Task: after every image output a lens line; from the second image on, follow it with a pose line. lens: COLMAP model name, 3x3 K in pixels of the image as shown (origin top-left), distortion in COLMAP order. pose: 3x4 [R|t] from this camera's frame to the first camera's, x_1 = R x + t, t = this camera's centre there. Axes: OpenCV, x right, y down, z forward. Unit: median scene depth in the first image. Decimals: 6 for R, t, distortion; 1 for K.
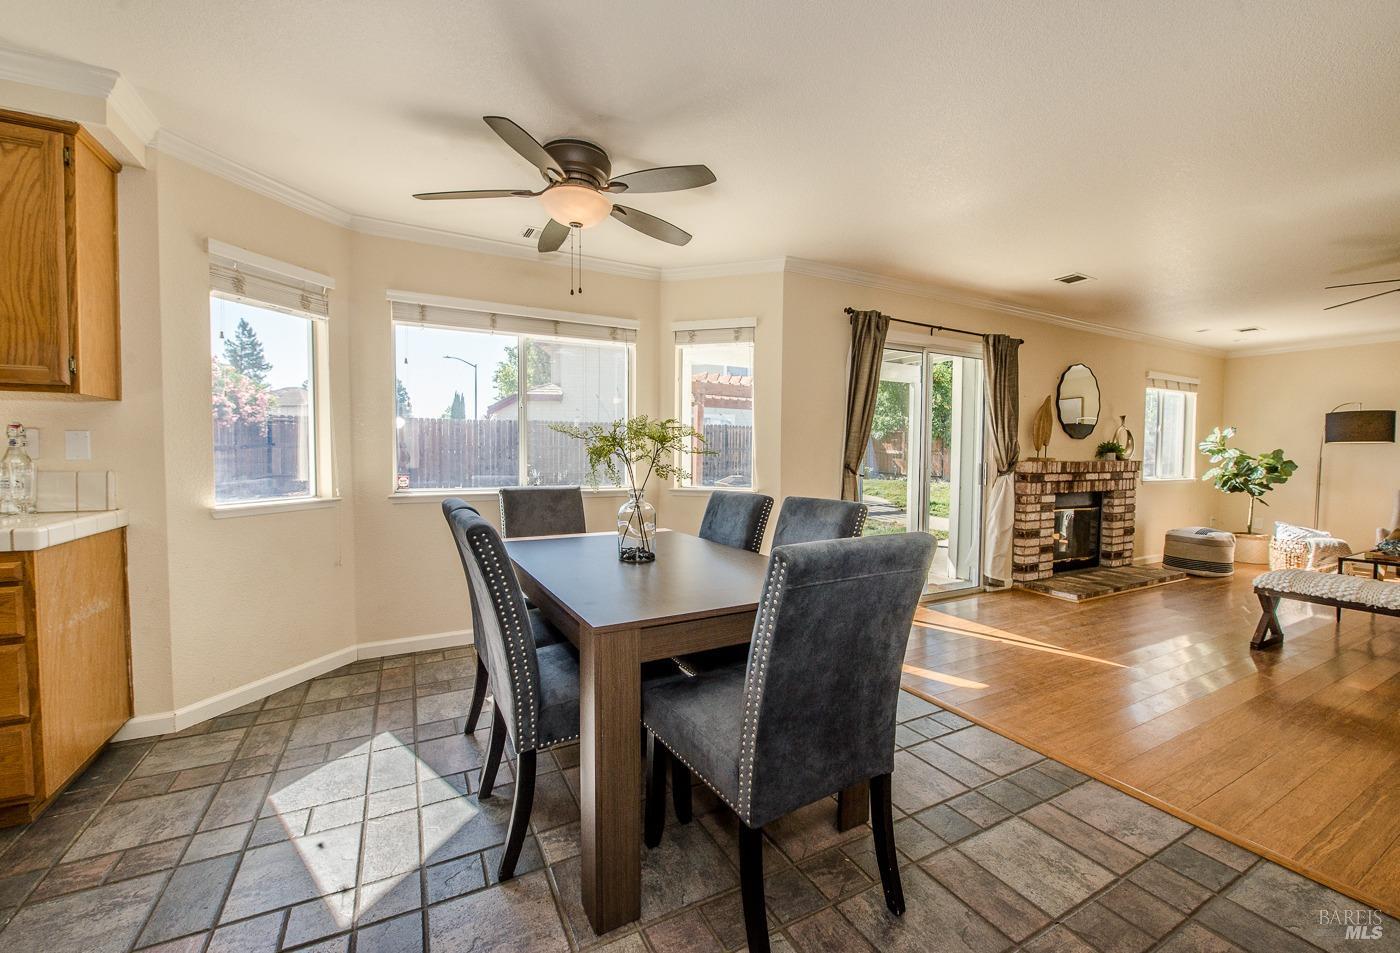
lens RADIAL K [[559.2, 0, 700.0], [0, 559.2, 476.5], [0, 0, 1]] dist [-0.000997, -0.005428]
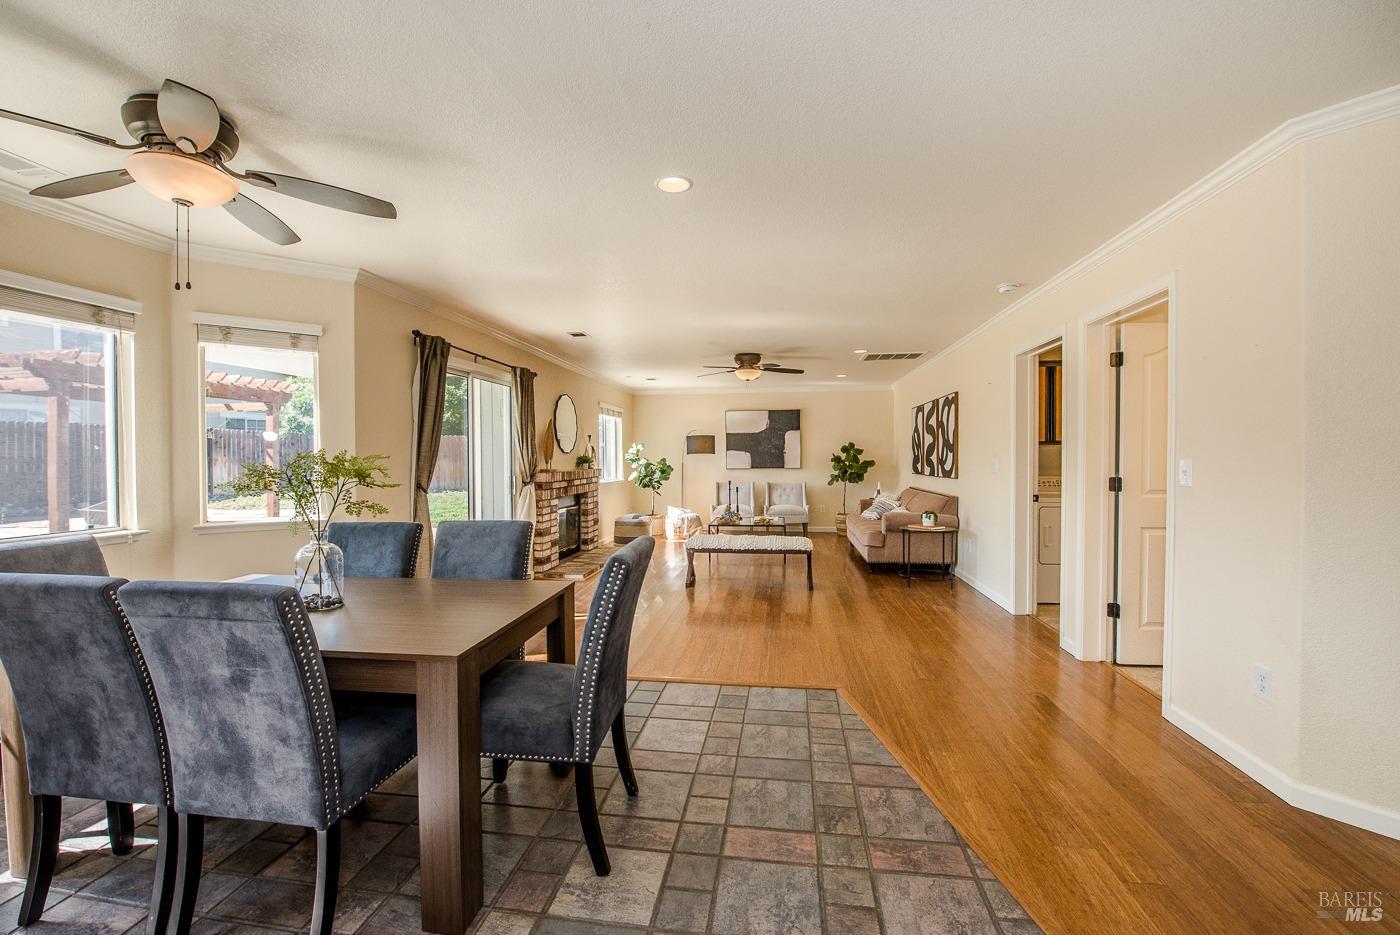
lens RADIAL K [[577.4, 0, 700.0], [0, 577.4, 467.5], [0, 0, 1]] dist [-0.017636, -0.000060]
pose [[0.591540, -0.025849, 0.805862, -0.214940], [0.044384, 0.999014, -0.000535, -0.021900], [-0.805053, 0.036083, 0.592104, -0.020721]]
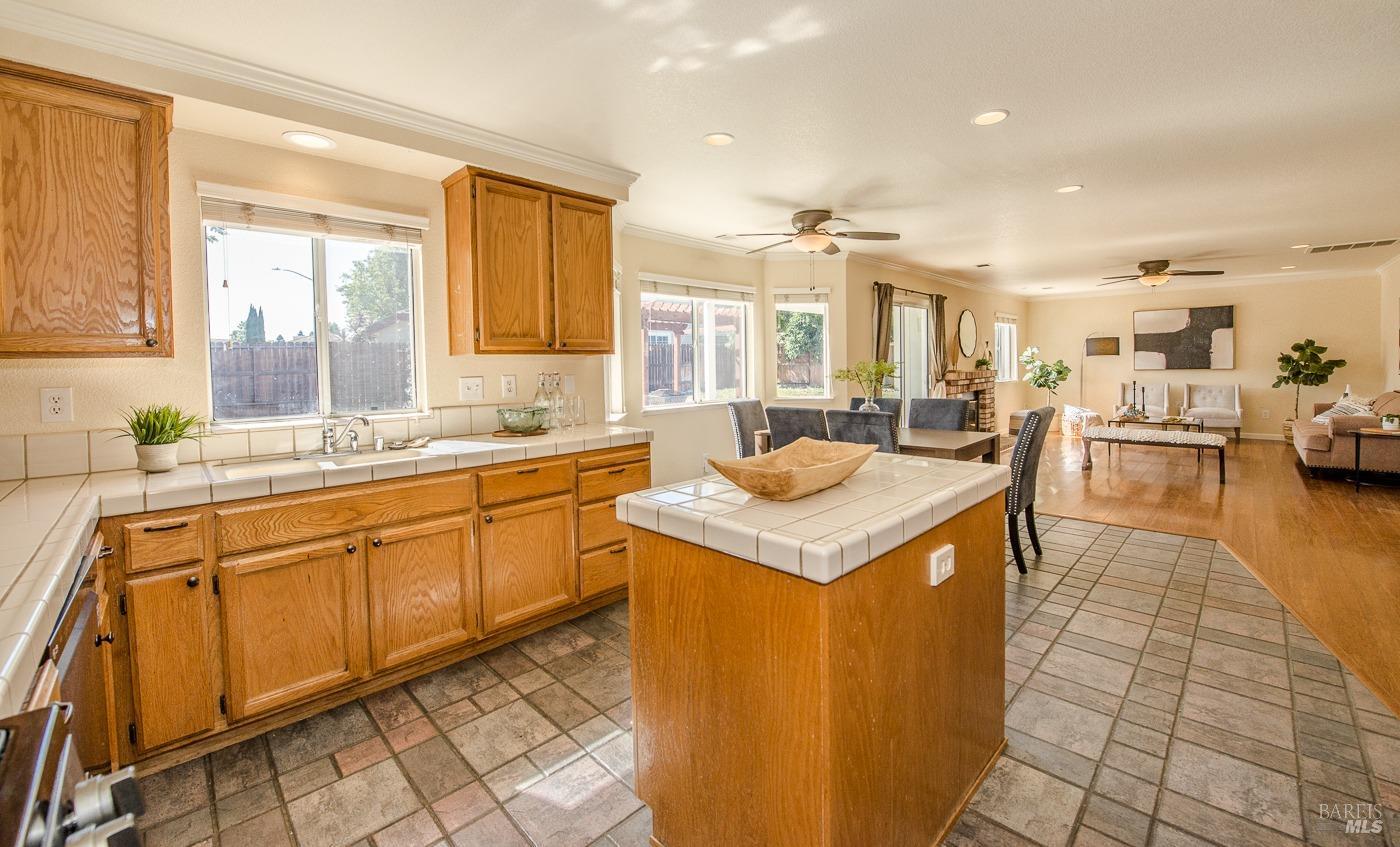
lens RADIAL K [[557.5, 0, 702.6], [0, 557.5, 379.7], [0, 0, 1]] dist [-0.002059, -0.009350]
pose [[0.953807, -0.033314, 0.298566, -0.537535], [0.038148, 0.999218, -0.010374, -0.017297], [-0.297987, 0.021285, 0.954333, -0.287853]]
